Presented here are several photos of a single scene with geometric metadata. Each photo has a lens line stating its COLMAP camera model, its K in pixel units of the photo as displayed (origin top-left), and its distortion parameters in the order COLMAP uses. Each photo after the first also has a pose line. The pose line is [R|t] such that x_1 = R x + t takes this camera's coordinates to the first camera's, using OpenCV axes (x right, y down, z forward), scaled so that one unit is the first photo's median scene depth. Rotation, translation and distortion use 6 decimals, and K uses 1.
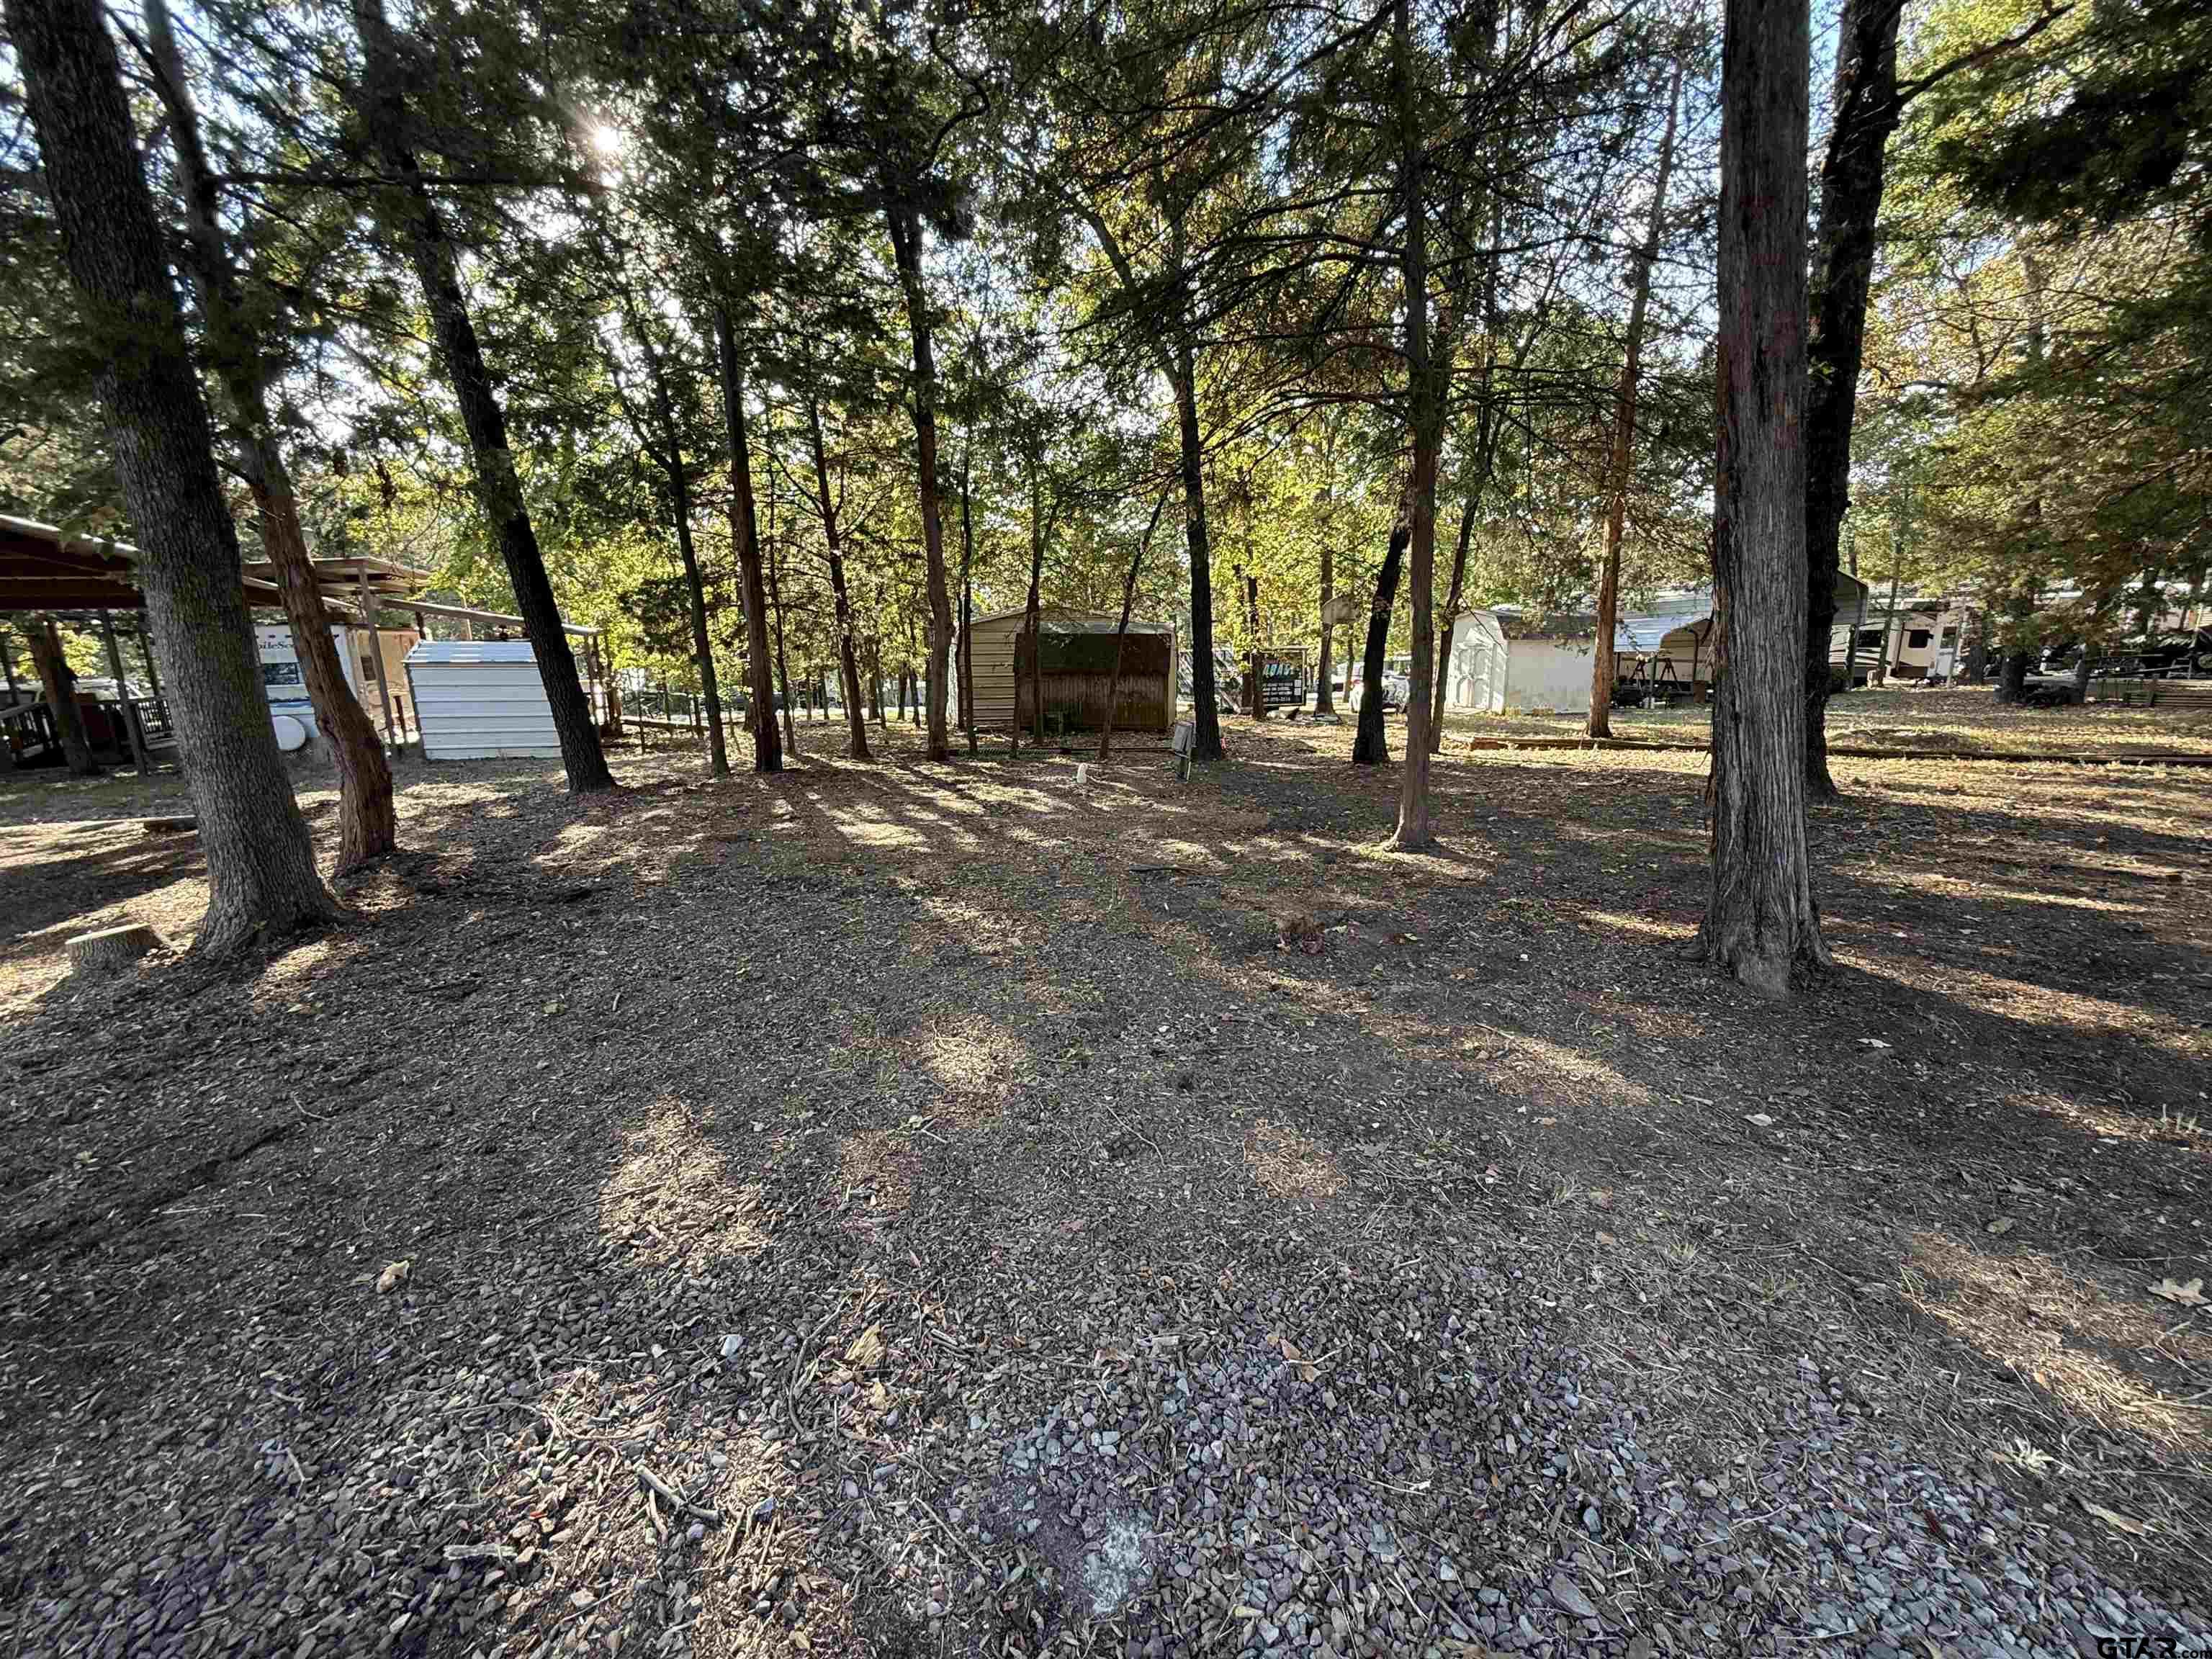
lens RADIAL K [[891.2, 0, 1091.4], [0, 891.2, 825.6], [0, 0, 1]] dist [0.001121, 0.000835]
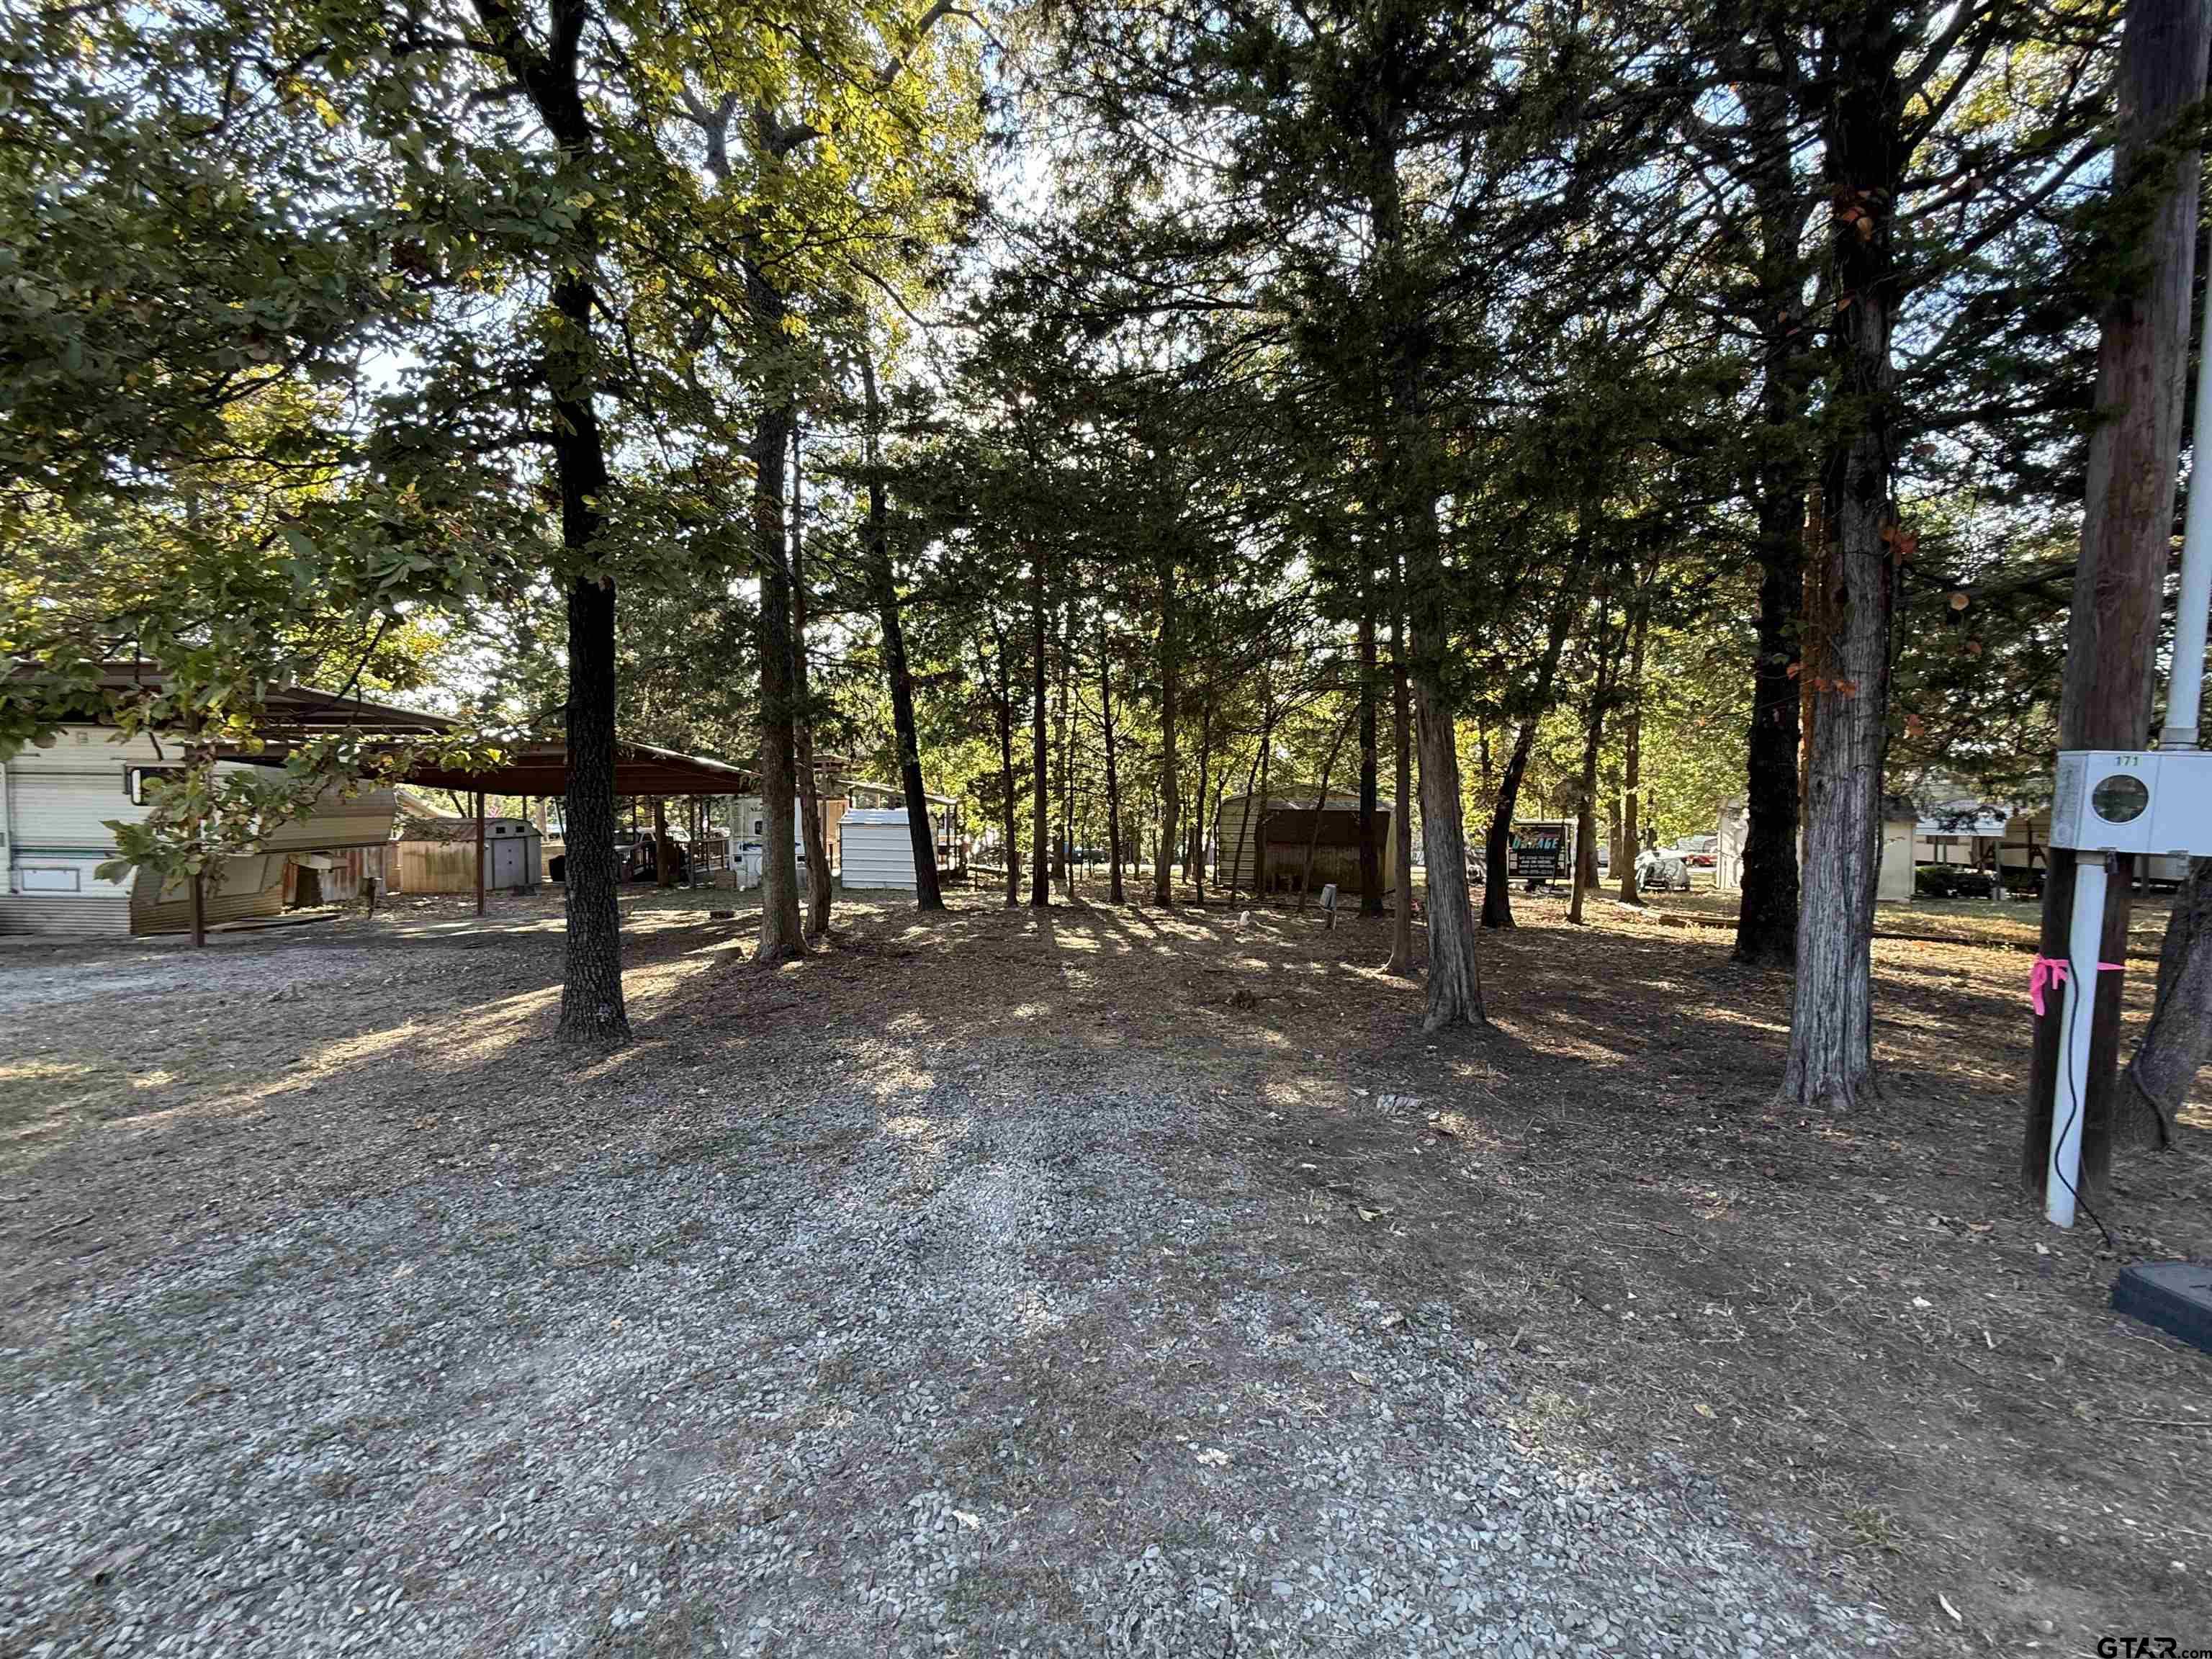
lens RADIAL K [[891.2, 0, 1112.8], [0, 891.2, 823.5], [0, 0, 1]] dist [0.001121, 0.000835]
pose [[0.941923, 0.024191, -0.334958, 0.240148], [-0.083796, 0.982784, -0.164662, 0.038631], [0.325208, 0.183167, 0.927734, -0.344782]]
